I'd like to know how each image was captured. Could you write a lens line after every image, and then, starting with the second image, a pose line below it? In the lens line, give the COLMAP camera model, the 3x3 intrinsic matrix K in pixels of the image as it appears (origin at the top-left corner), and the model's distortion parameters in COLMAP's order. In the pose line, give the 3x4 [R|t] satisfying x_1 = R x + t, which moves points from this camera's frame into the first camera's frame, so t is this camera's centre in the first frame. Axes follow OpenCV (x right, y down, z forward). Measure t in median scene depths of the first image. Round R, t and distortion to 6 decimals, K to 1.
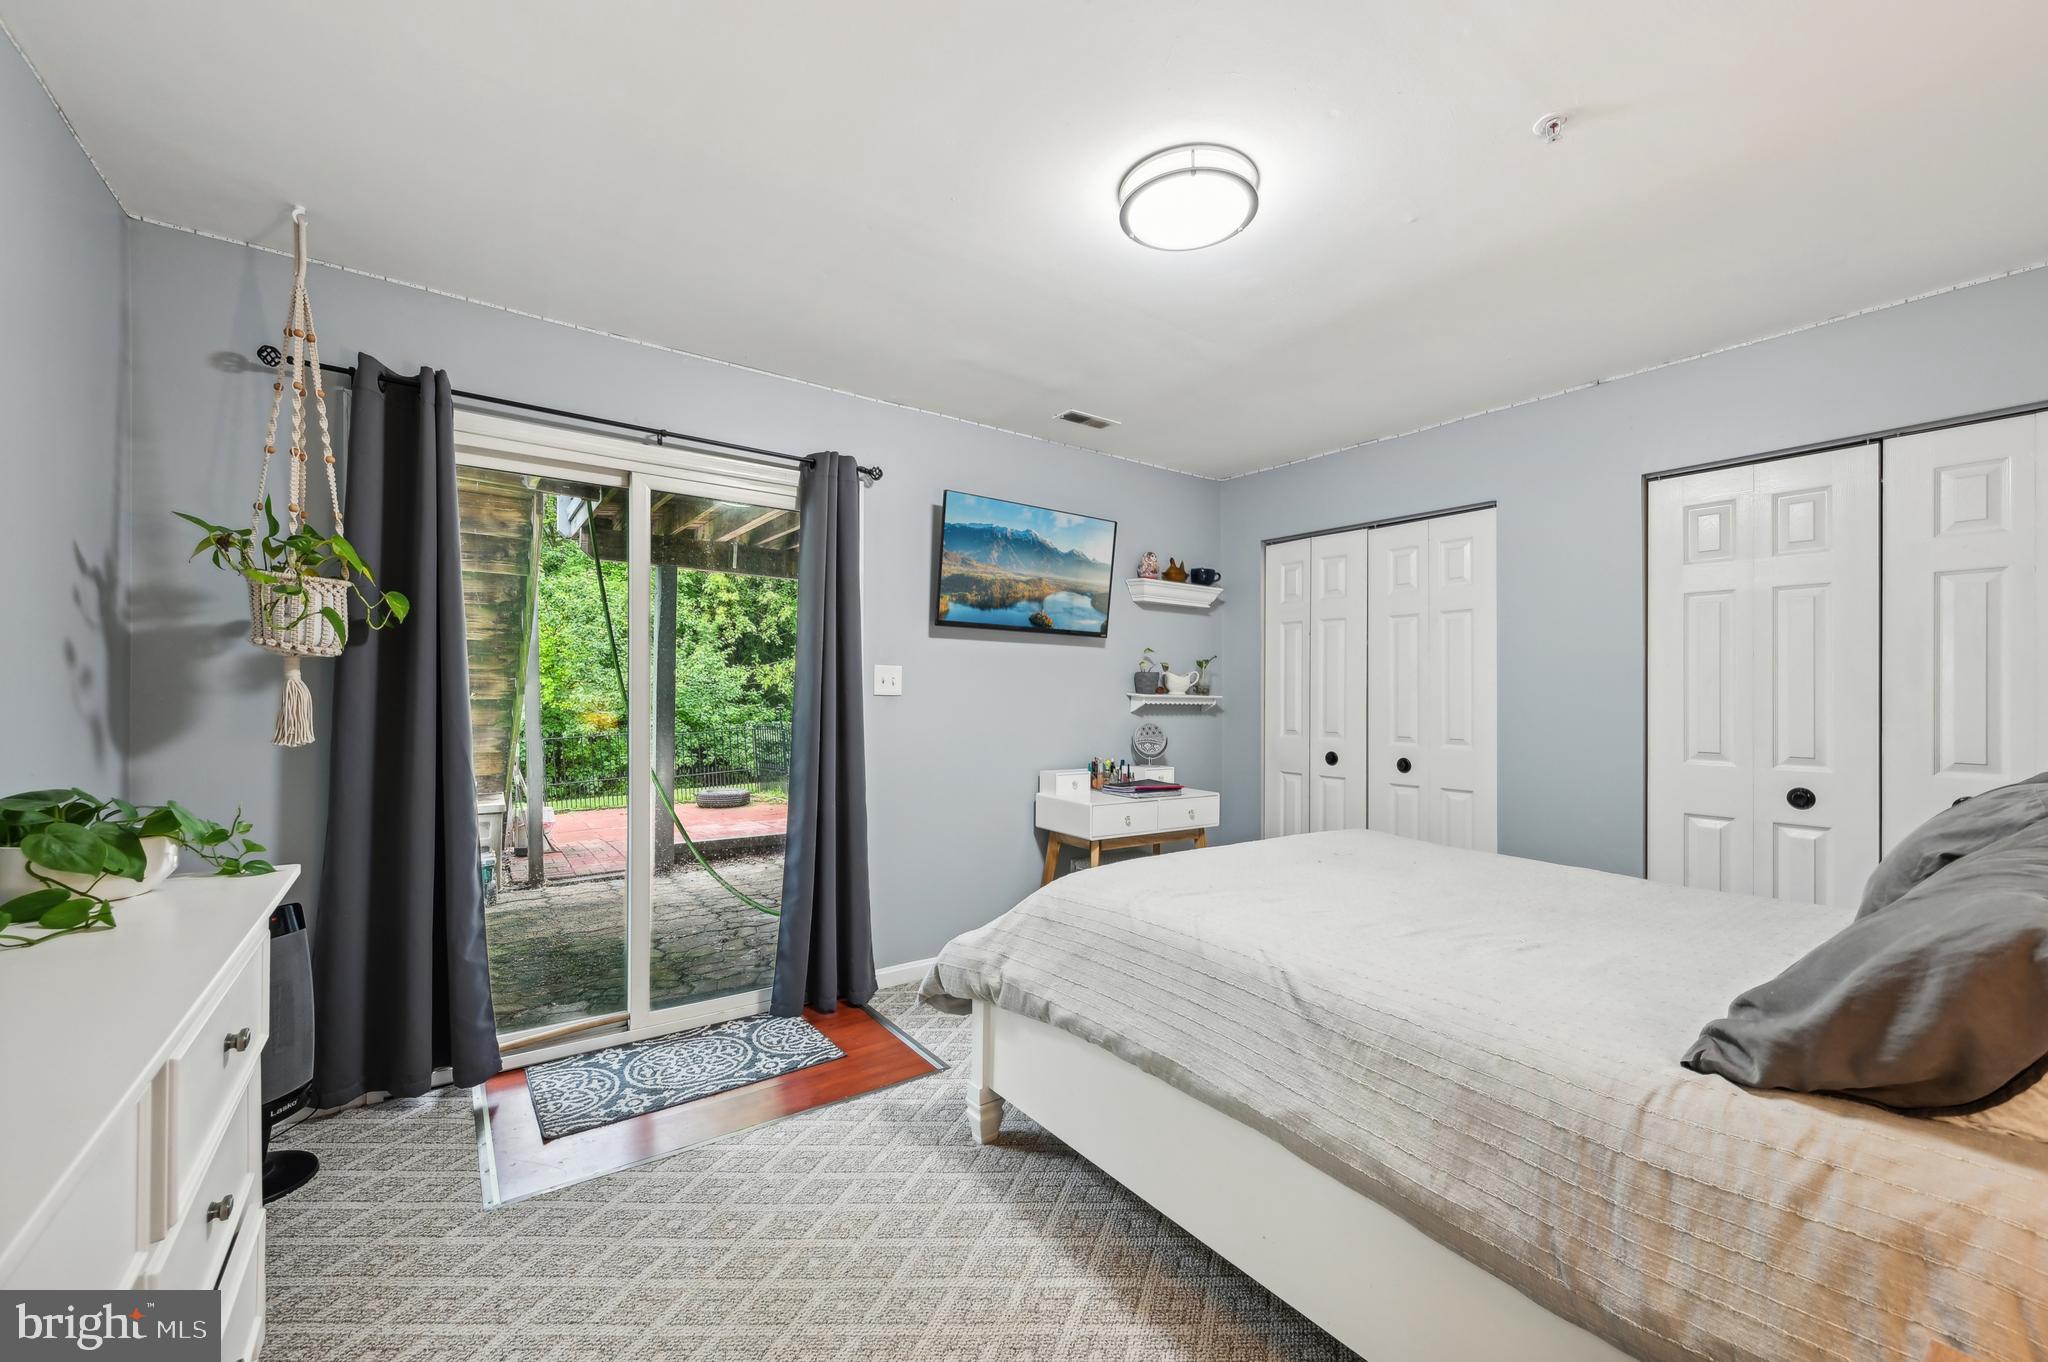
lens RADIAL K [[818.9, 0, 1017.6], [0, 818.9, 672.8], [0, 0, 1]] dist [-0.001731, -0.000125]
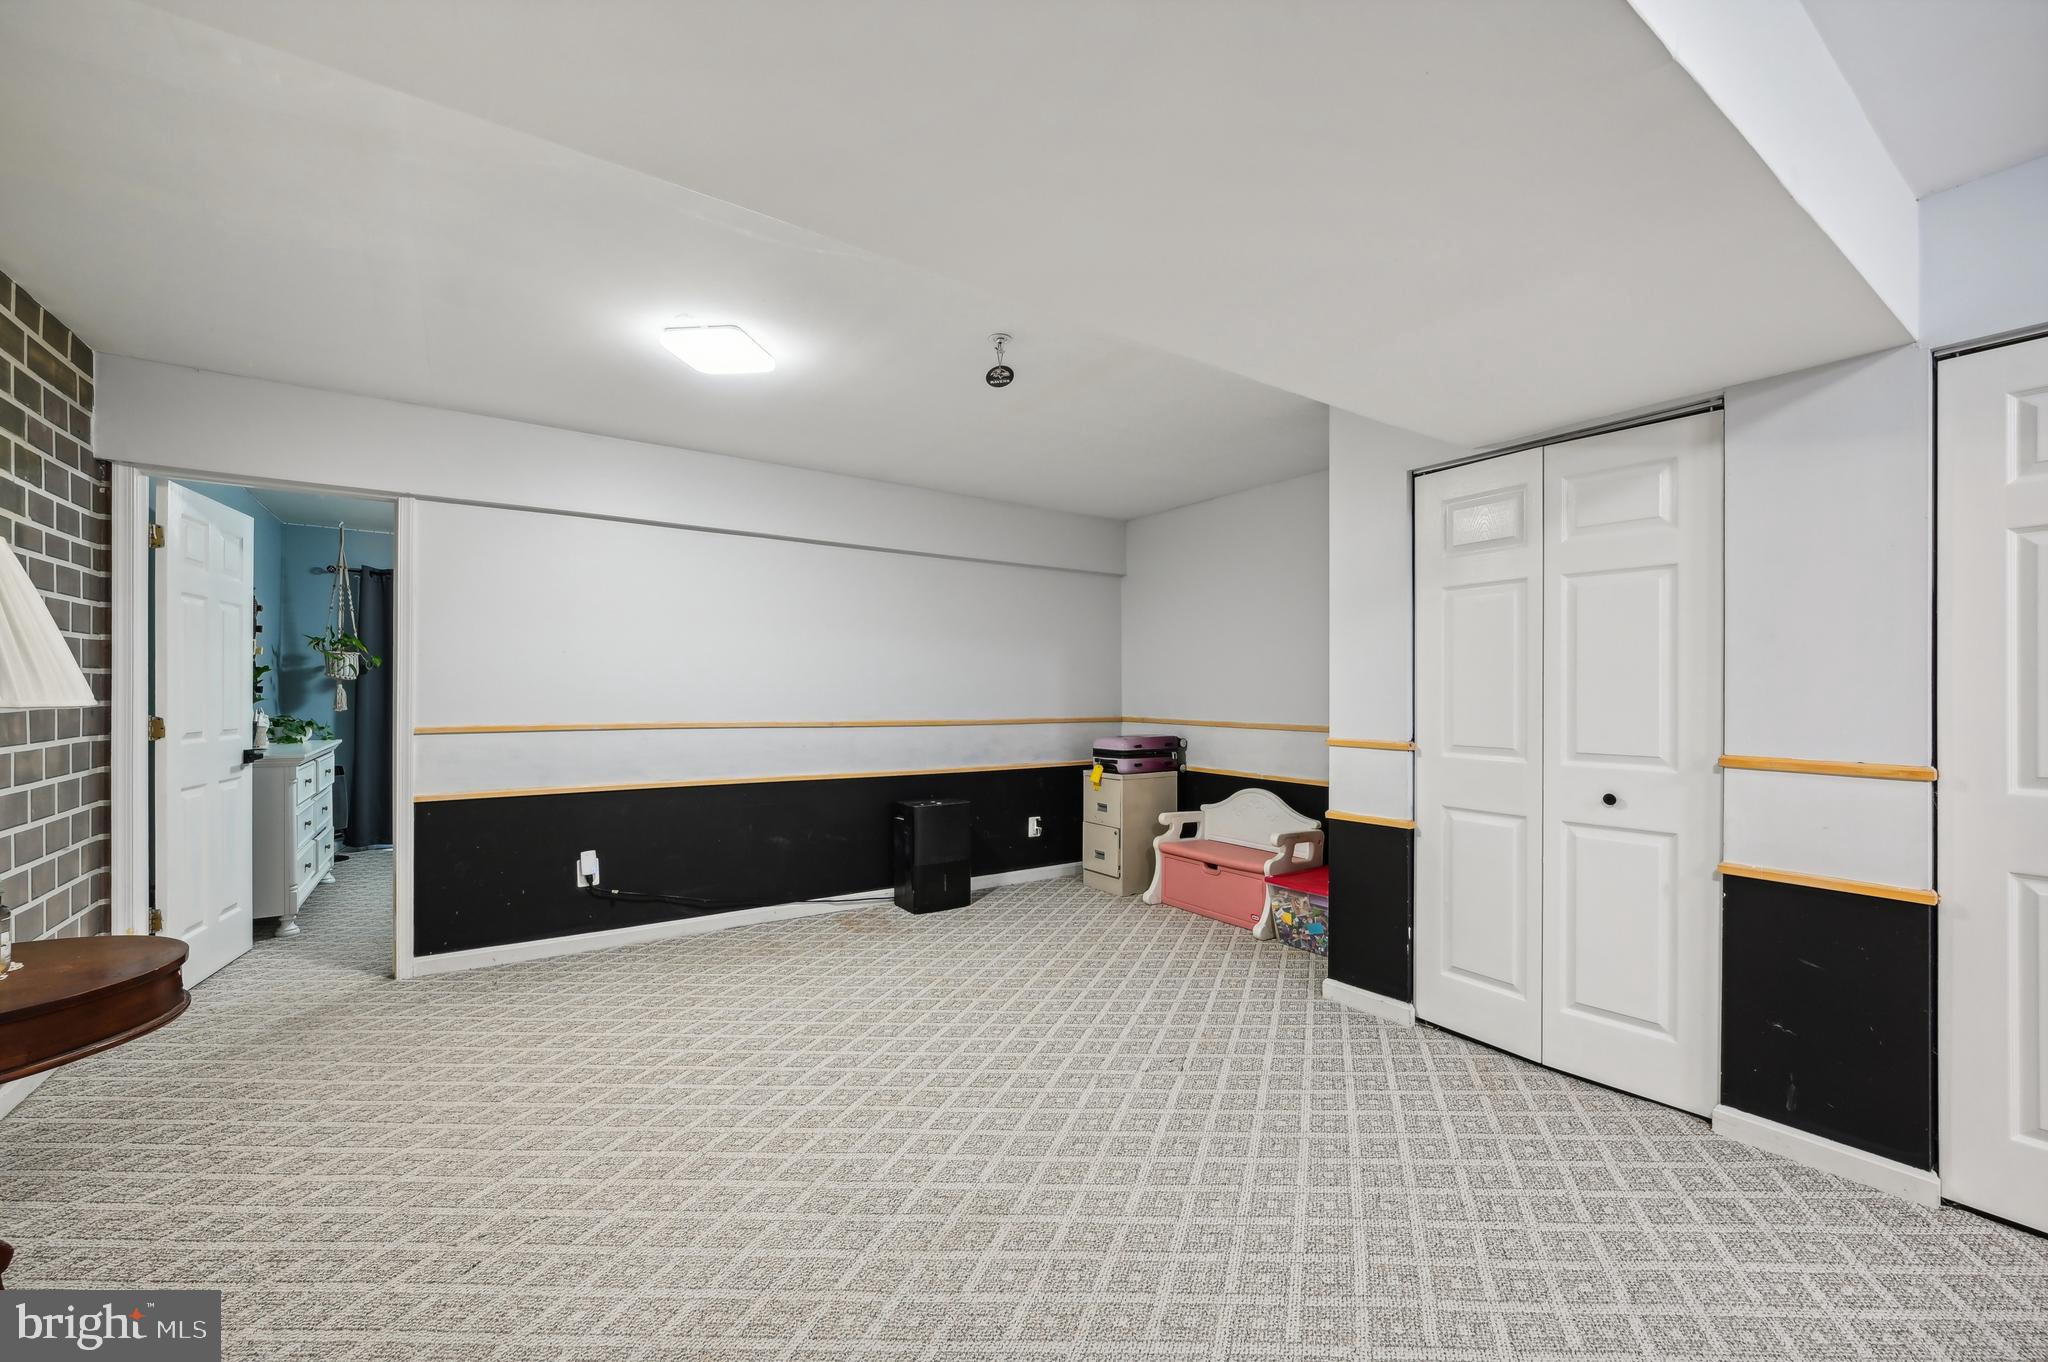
lens RADIAL K [[818.9, 0, 1029.8], [0, 818.9, 694.3], [0, 0, 1]] dist [-0.001731, -0.000125]
pose [[0.999990, 0.004479, 0.000844, 1.512819], [-0.004481, 0.999987, 0.002317, 0.013213], [-0.000834, -0.002321, 0.999997, -1.844616]]
